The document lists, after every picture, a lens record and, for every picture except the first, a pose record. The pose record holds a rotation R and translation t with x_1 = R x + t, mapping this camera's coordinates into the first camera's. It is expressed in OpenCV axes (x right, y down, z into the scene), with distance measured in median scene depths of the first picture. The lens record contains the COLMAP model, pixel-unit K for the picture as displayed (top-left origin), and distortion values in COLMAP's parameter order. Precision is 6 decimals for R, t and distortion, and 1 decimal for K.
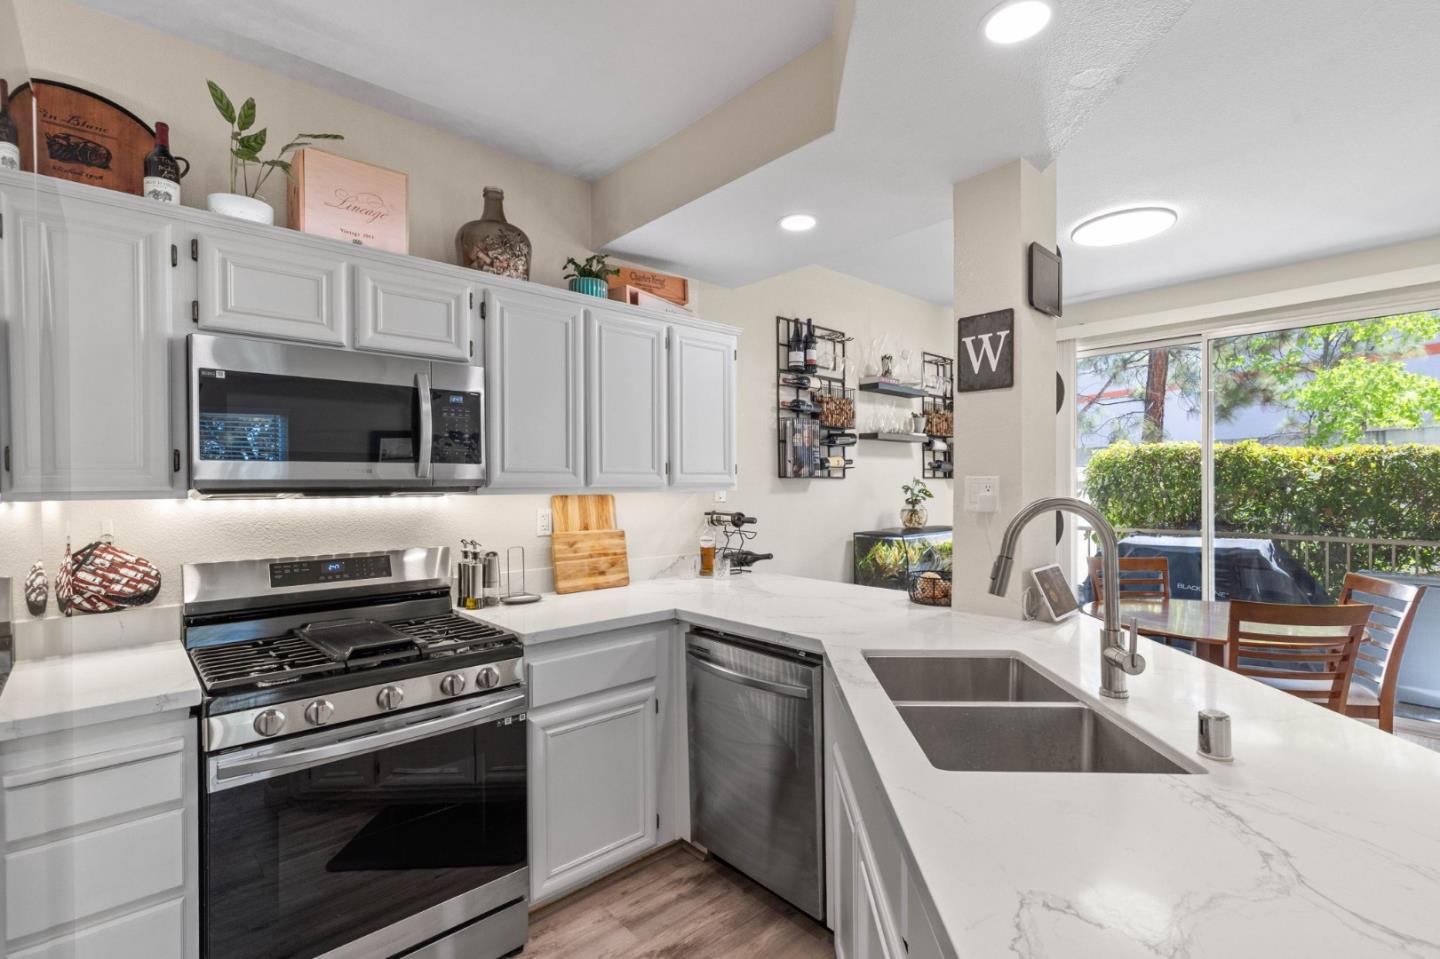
lens RADIAL K [[658.0, 0, 726.1], [0, 658.0, 483.6], [0, 0, 1]] dist [0.000983, 0.000018]
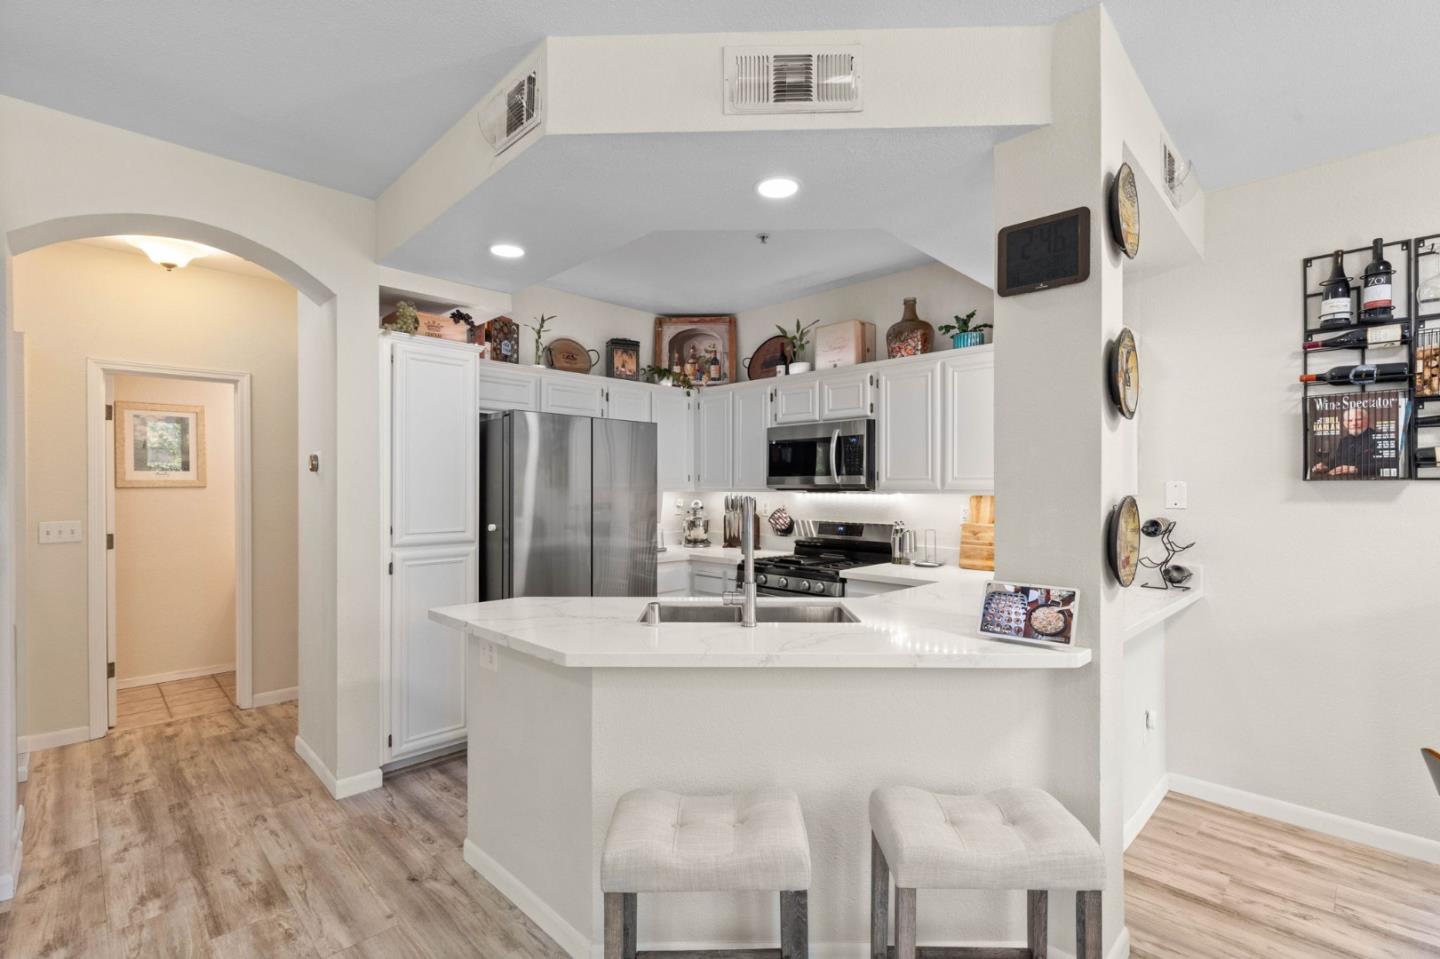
lens RADIAL K [[658.0, 0, 726.1], [0, 658.0, 483.6], [0, 0, 1]] dist [0.000983, 0.000018]
pose [[0.041512, 0.001119, -0.999137, 1.161372], [0.000131, 0.999999, 0.001126, -0.009048], [0.999138, -0.000177, 0.041512, 0.490010]]
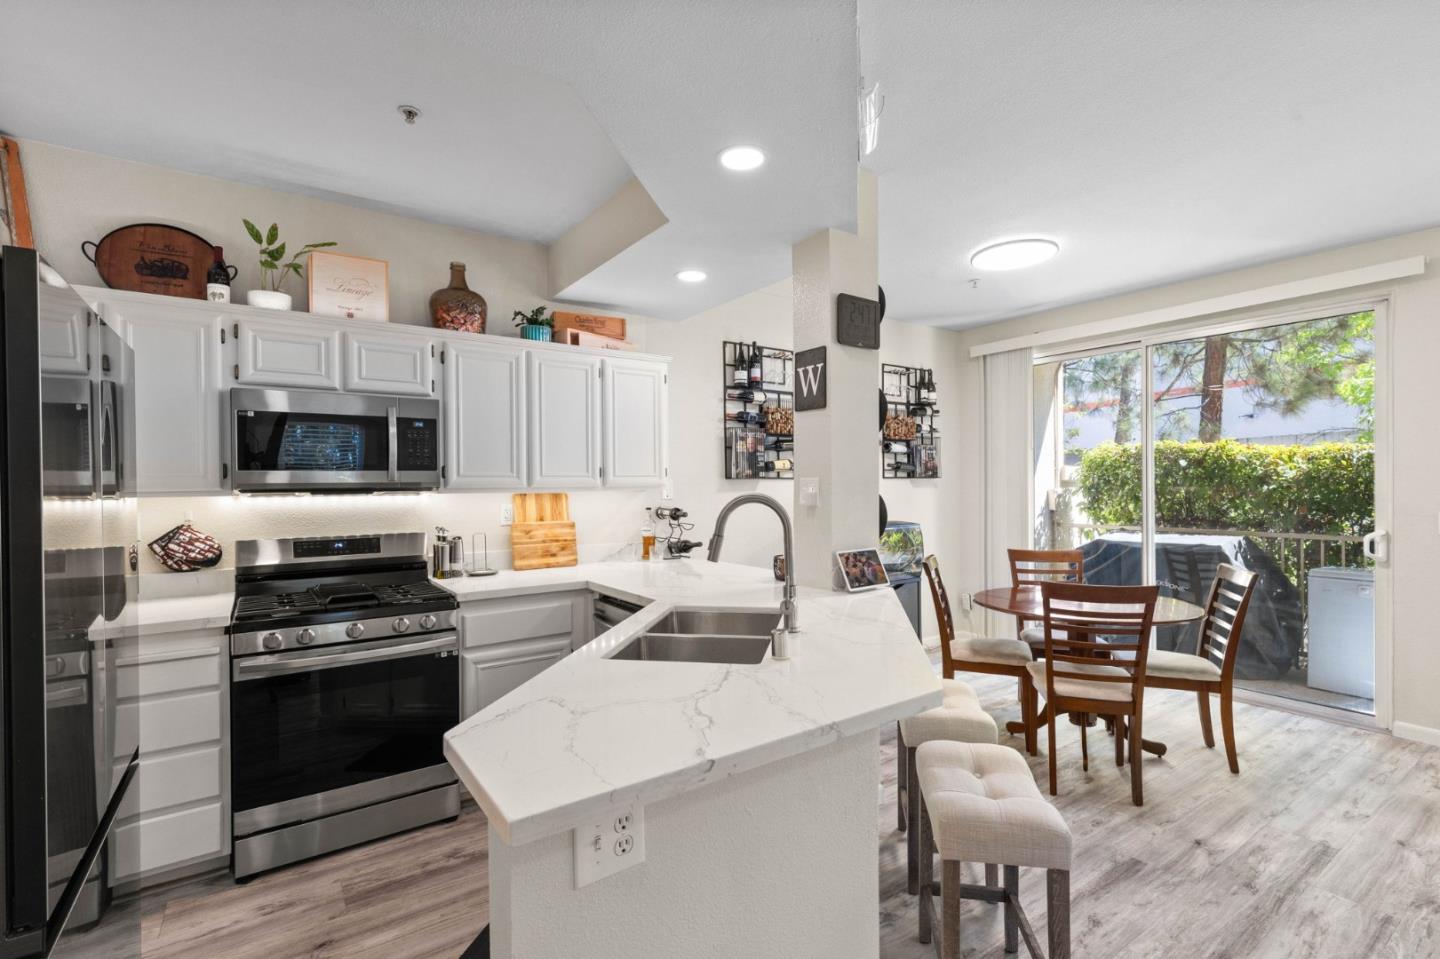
lens RADIAL K [[656.8, 0, 722.3], [0, 656.8, 482.8], [0, 0, 1]] dist [0.001160, 0.000181]
pose [[0.991113, -0.004051, -0.132958, 0.341245], [0.003998, 0.999992, -0.000660, -0.001403], [0.132959, 0.000123, 0.991121, -0.237308]]
